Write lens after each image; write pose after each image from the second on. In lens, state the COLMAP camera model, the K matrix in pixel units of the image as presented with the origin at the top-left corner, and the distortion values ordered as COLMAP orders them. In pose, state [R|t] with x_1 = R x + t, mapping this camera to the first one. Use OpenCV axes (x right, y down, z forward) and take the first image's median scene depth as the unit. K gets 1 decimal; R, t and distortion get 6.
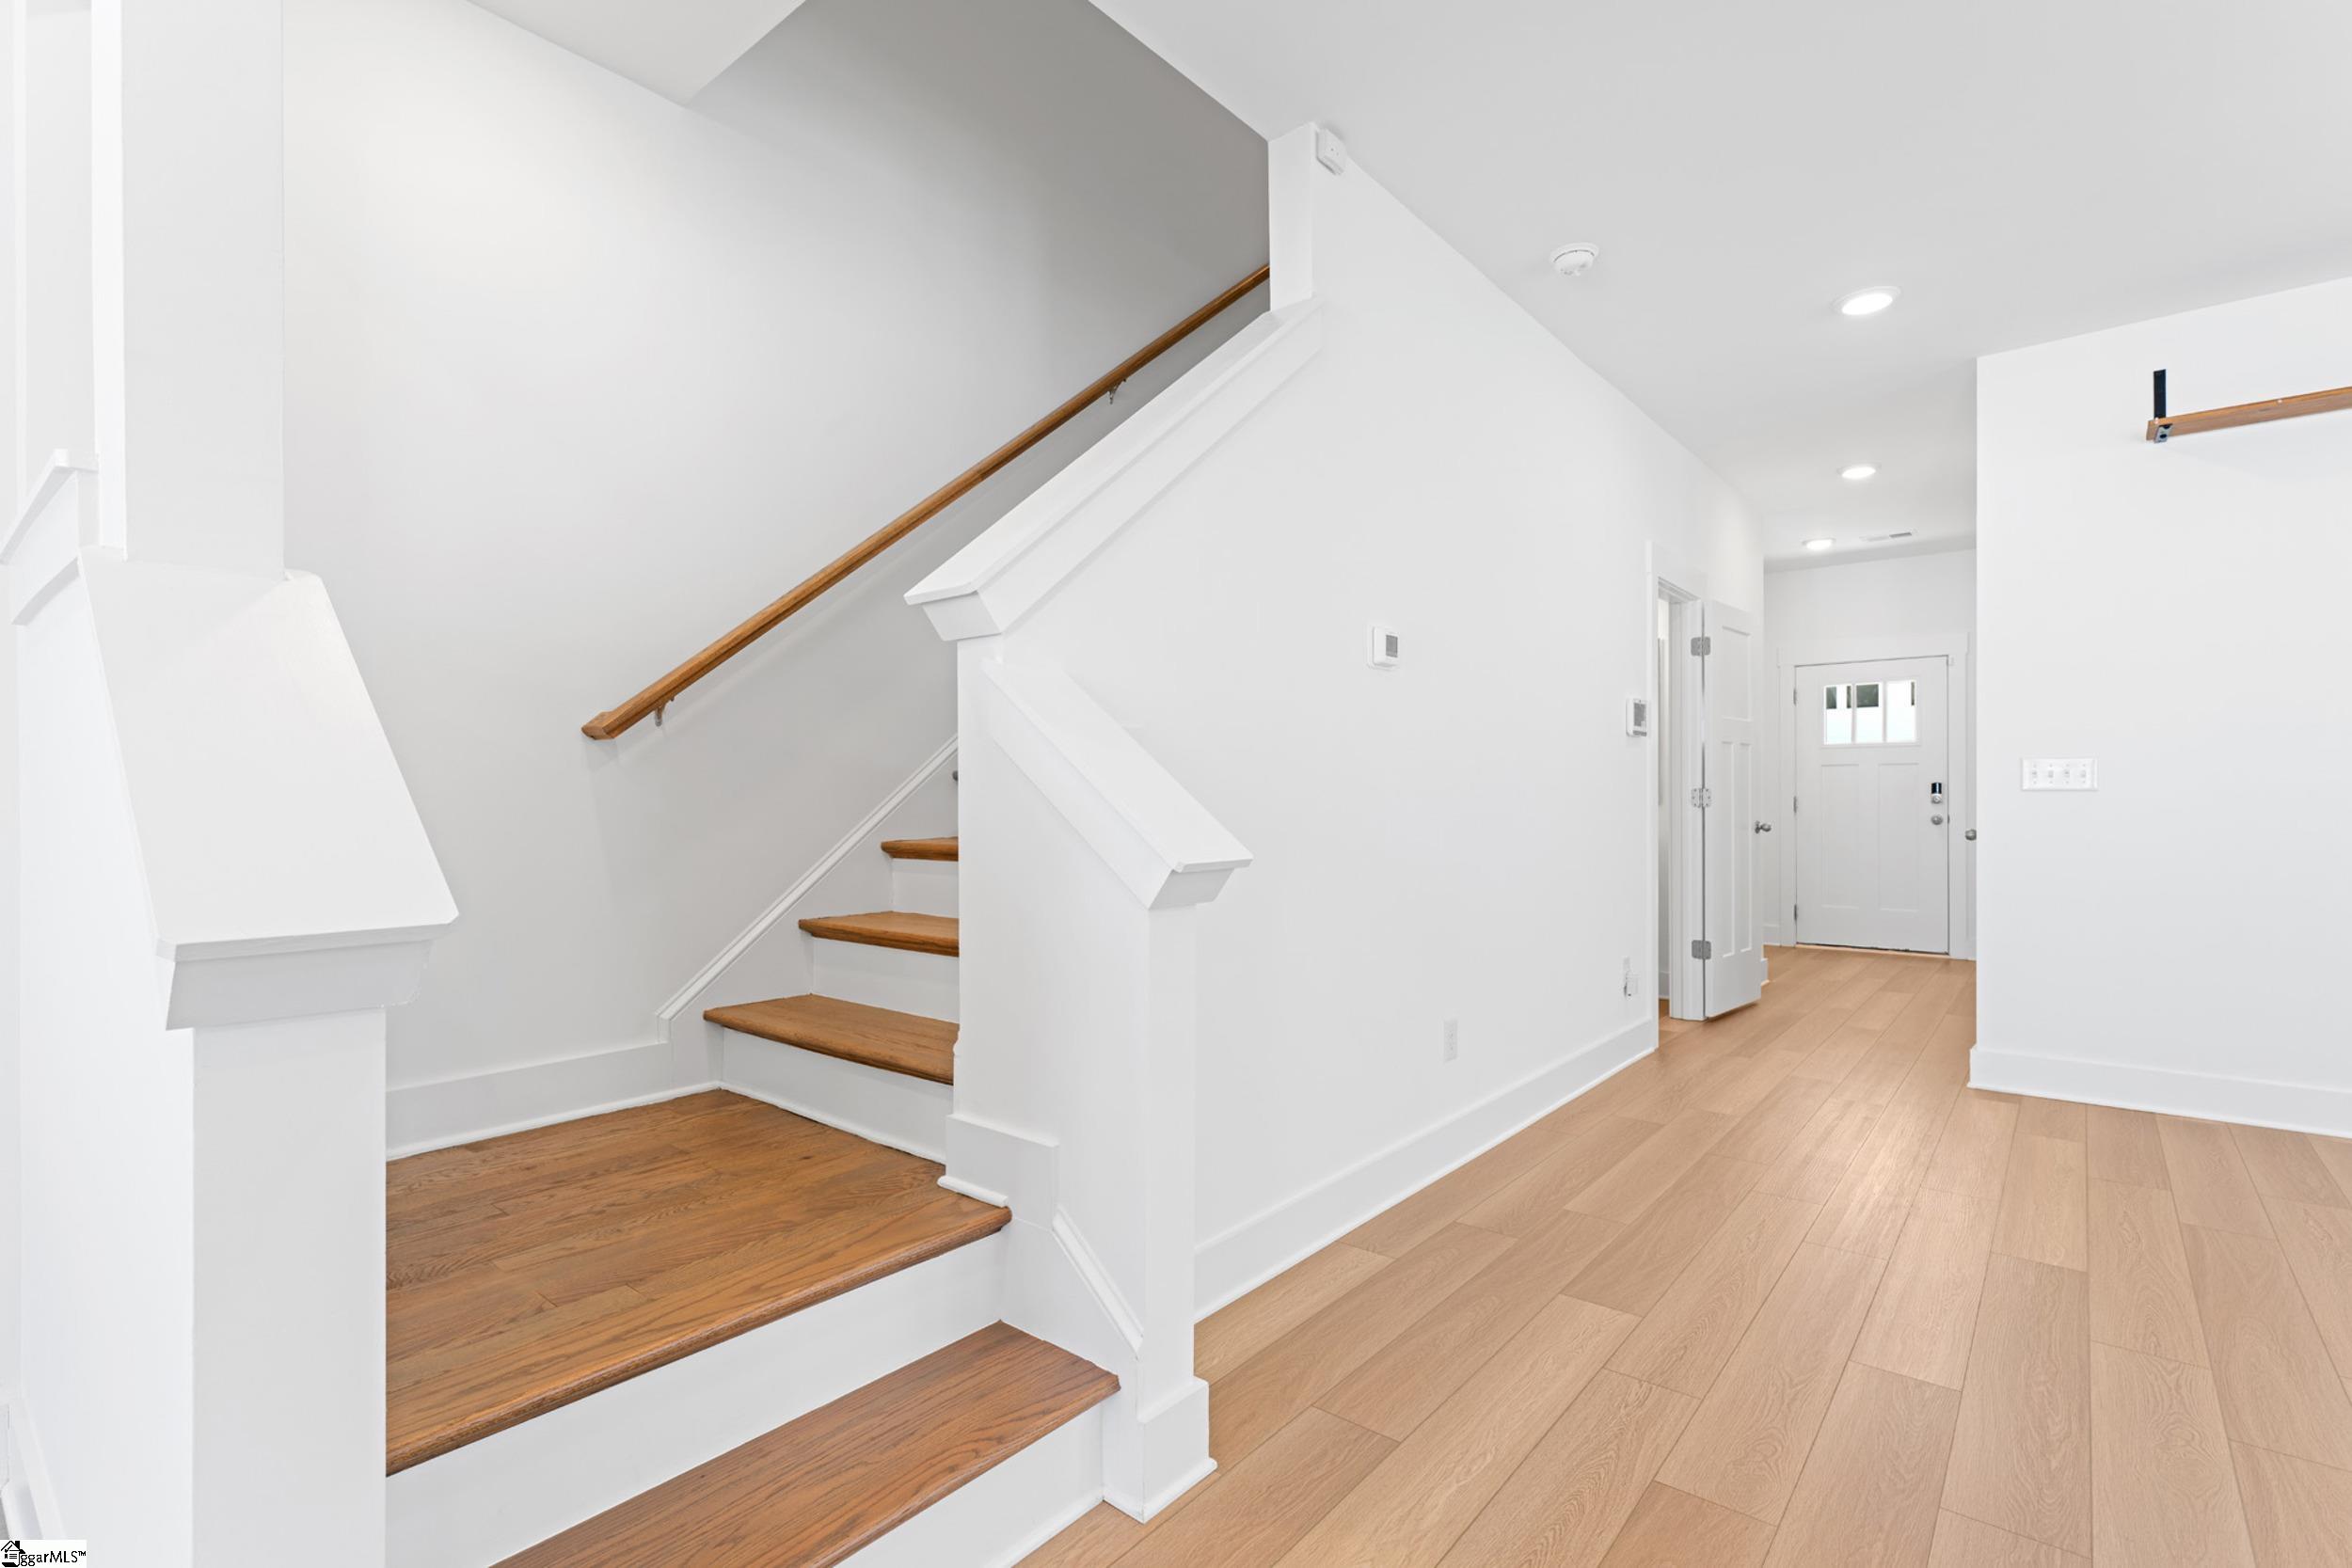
lens RADIAL K [[1099.3, 0, 1171.8], [0, 1099.3, 797.5], [0, 0, 1]] dist [-0.000757, -0.001217]
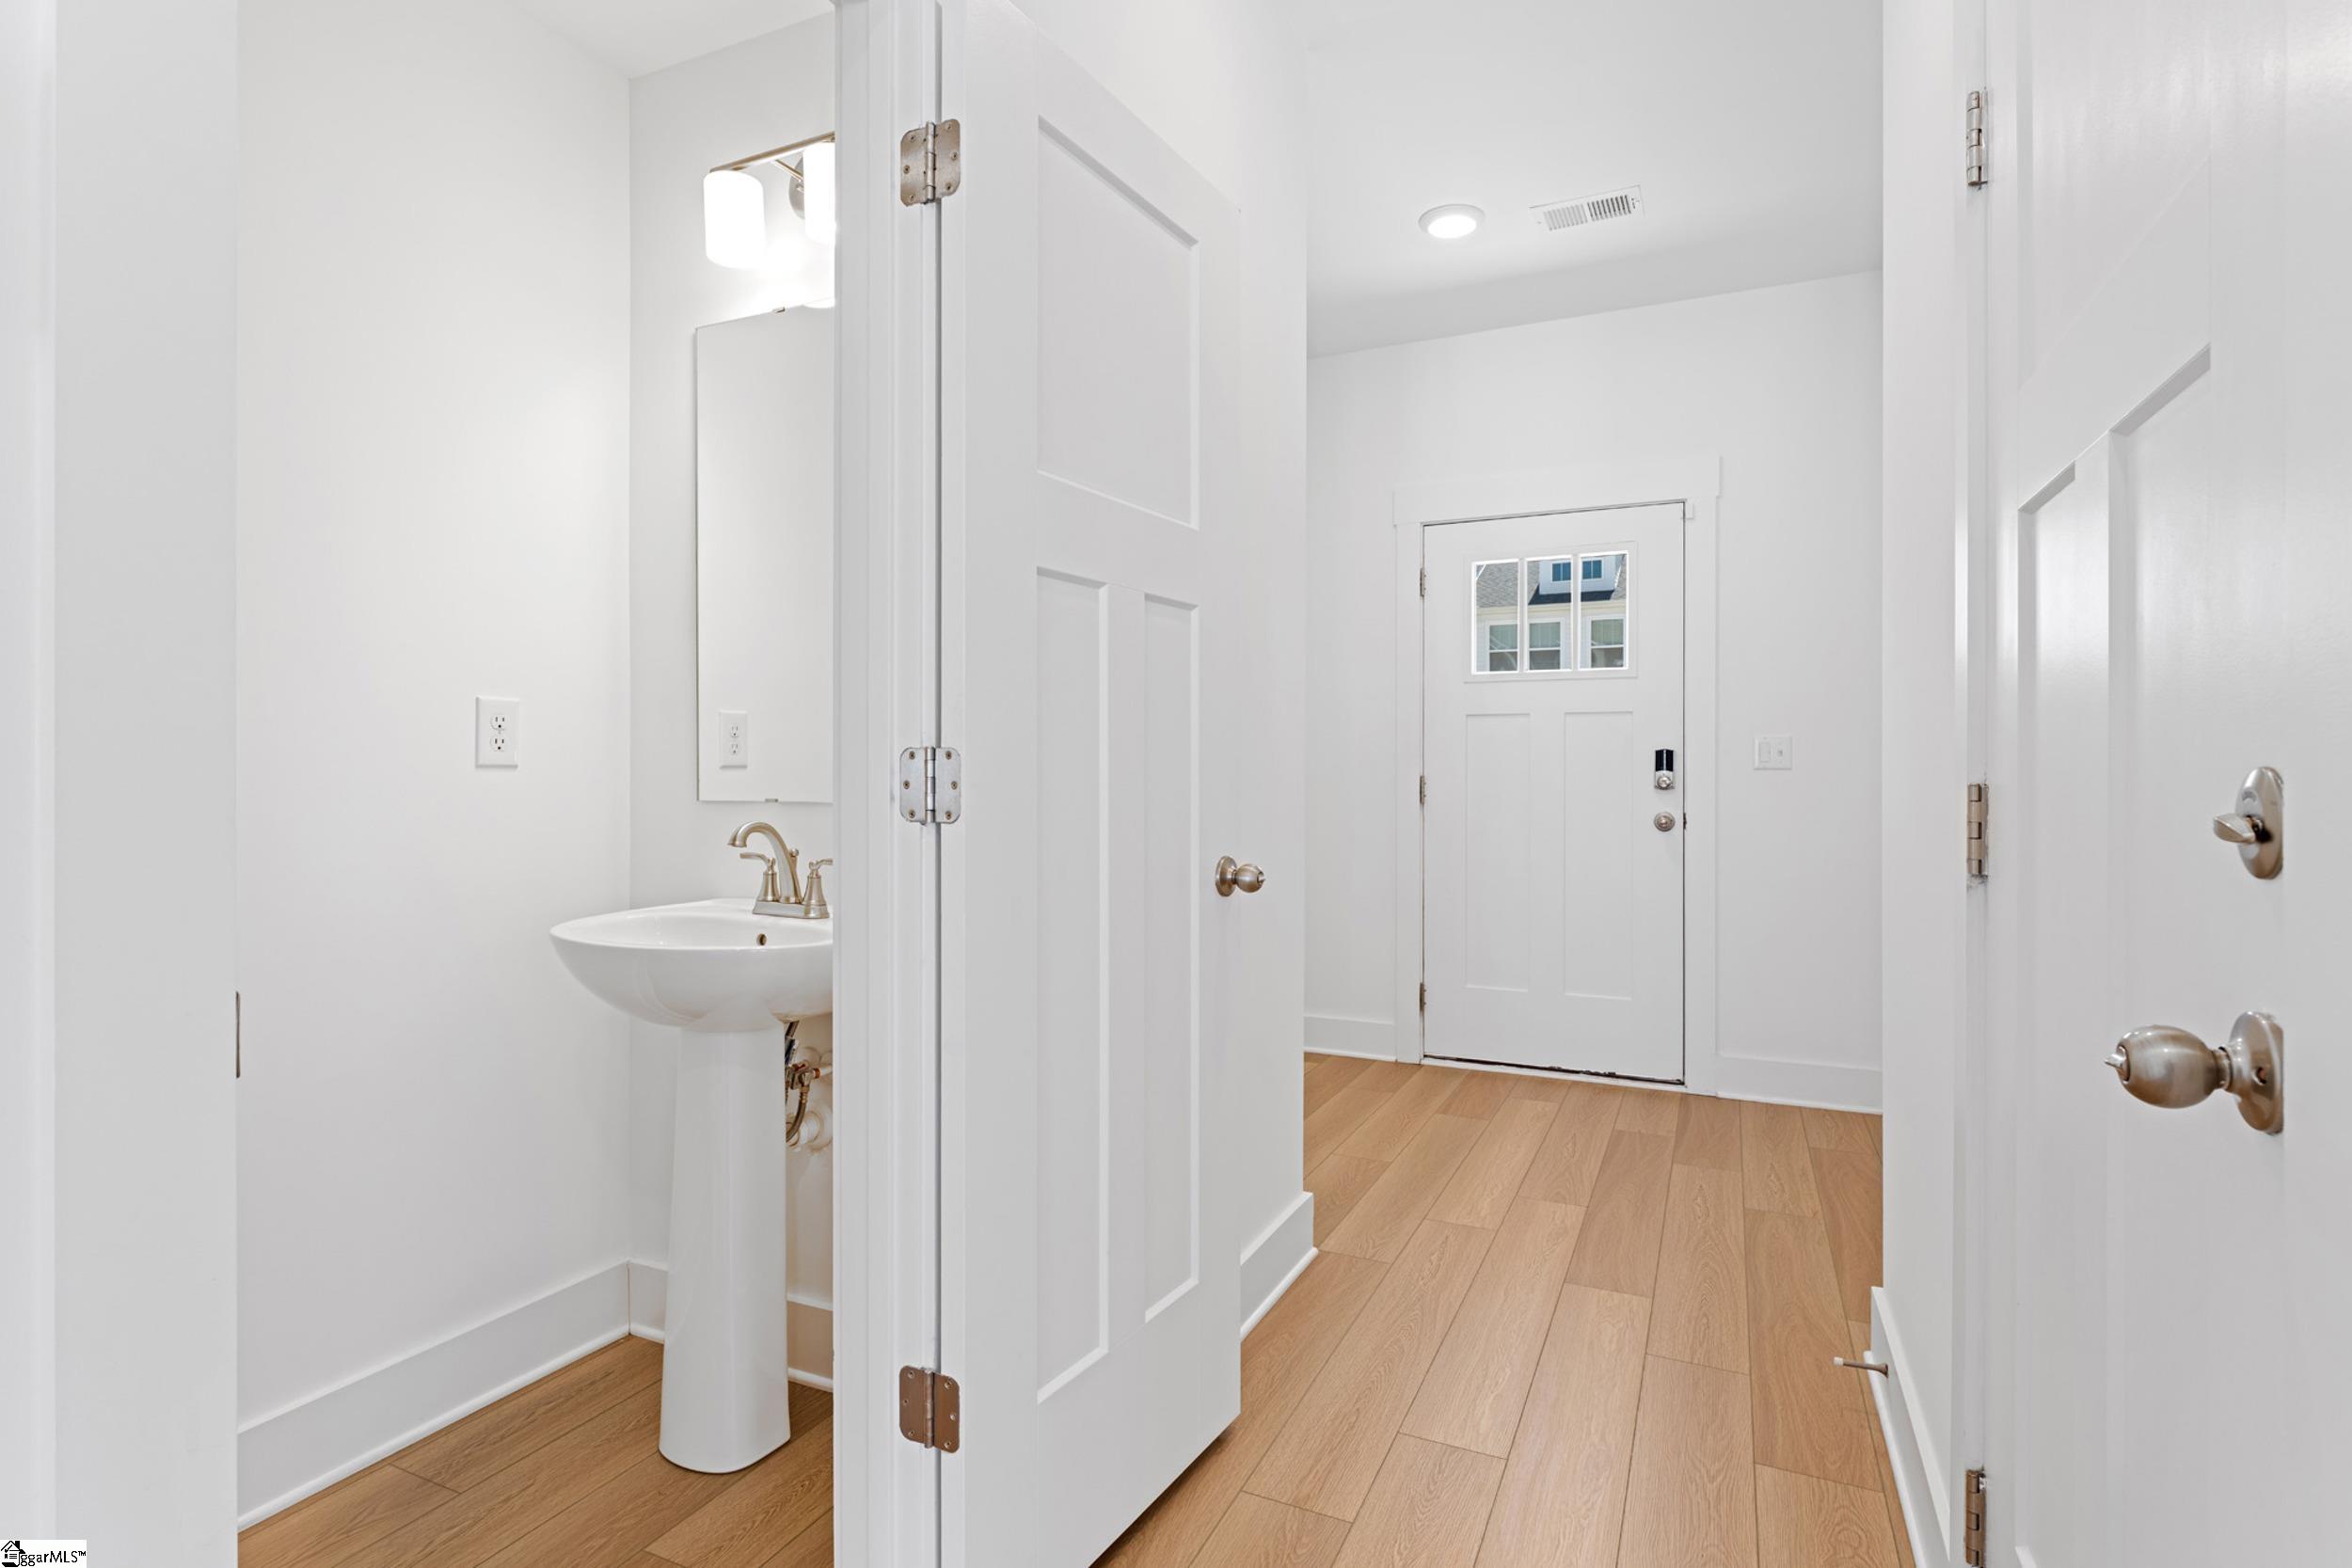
lens RADIAL K [[1158.2, 0, 1169.9], [0, 1158.2, 781.3], [0, 0, 1]] dist [-0.004275, -0.000260]
pose [[0.969097, -0.000467, 0.246678, 0.338711], [-0.000707, 0.999989, 0.004671, -0.000956], [-0.246677, -0.004701, 0.969086, 0.532948]]
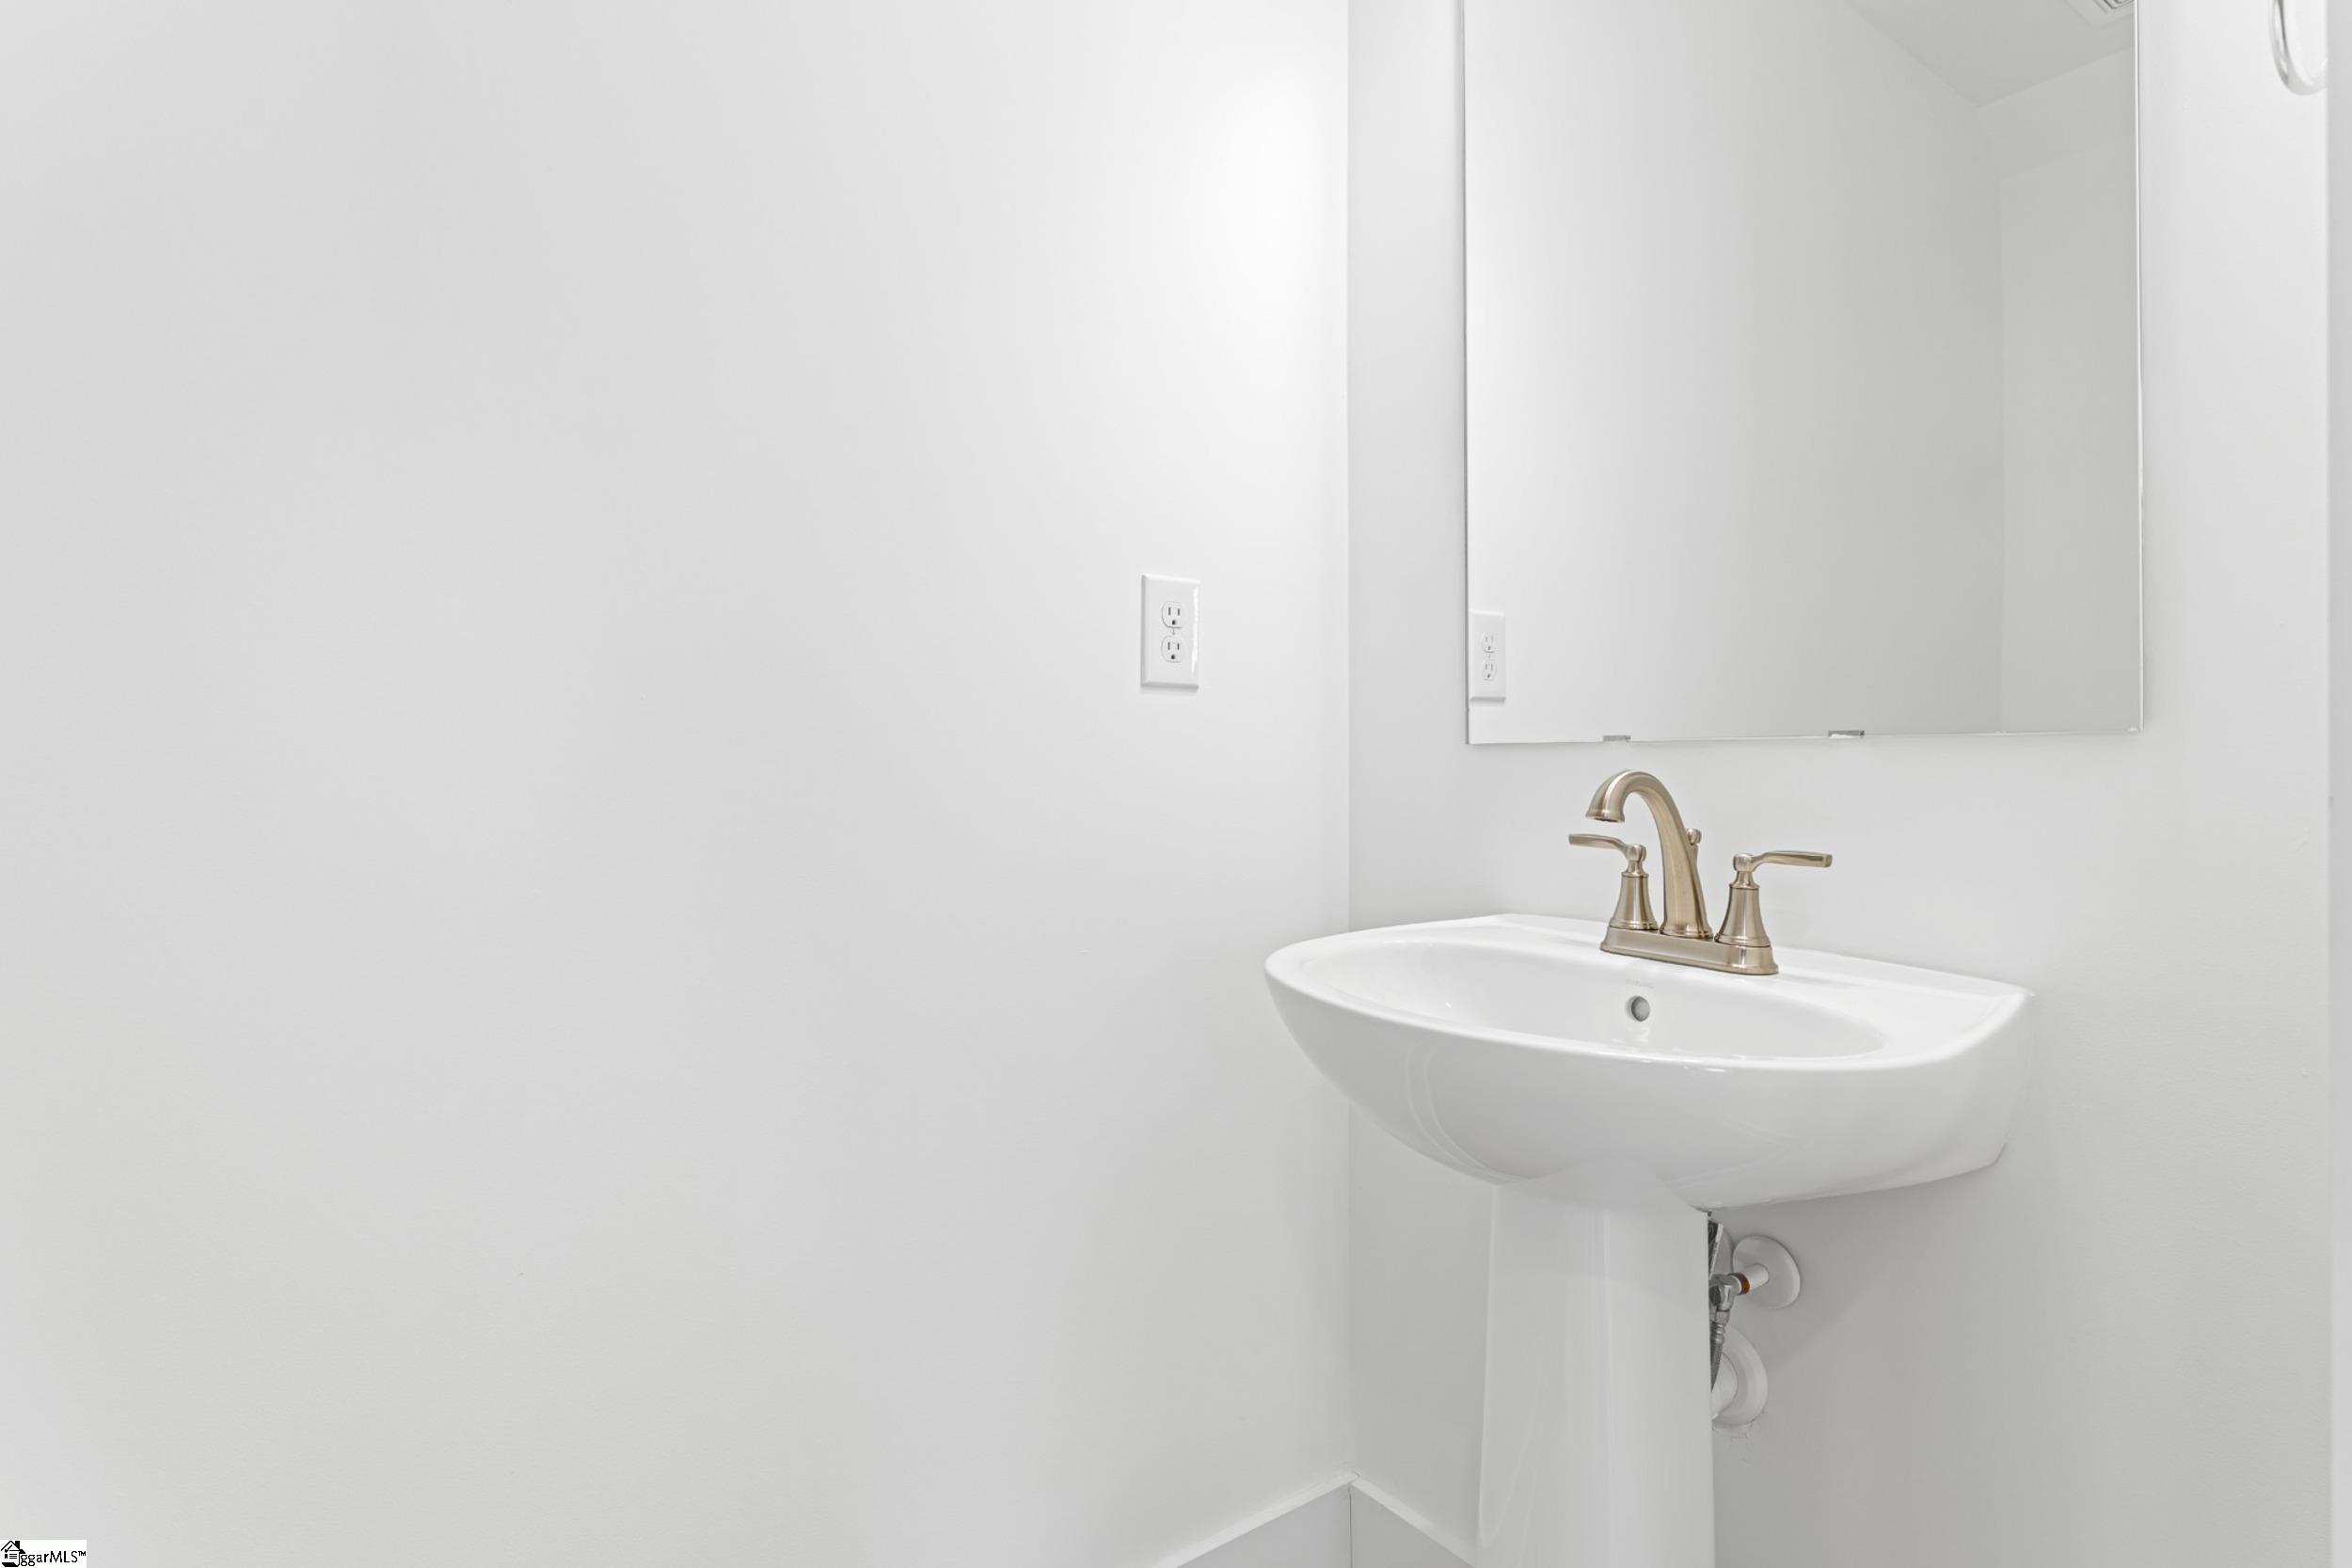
lens RADIAL K [[1158.2, 0, 1178.2], [0, 1158.2, 774.7], [0, 0, 1]] dist [-0.004275, -0.000260]
pose [[0.970642, -0.001299, -0.240527, 0.306589], [0.002936, 0.999975, 0.006451, 0.006112], [0.240512, -0.006968, 0.970621, 0.633073]]
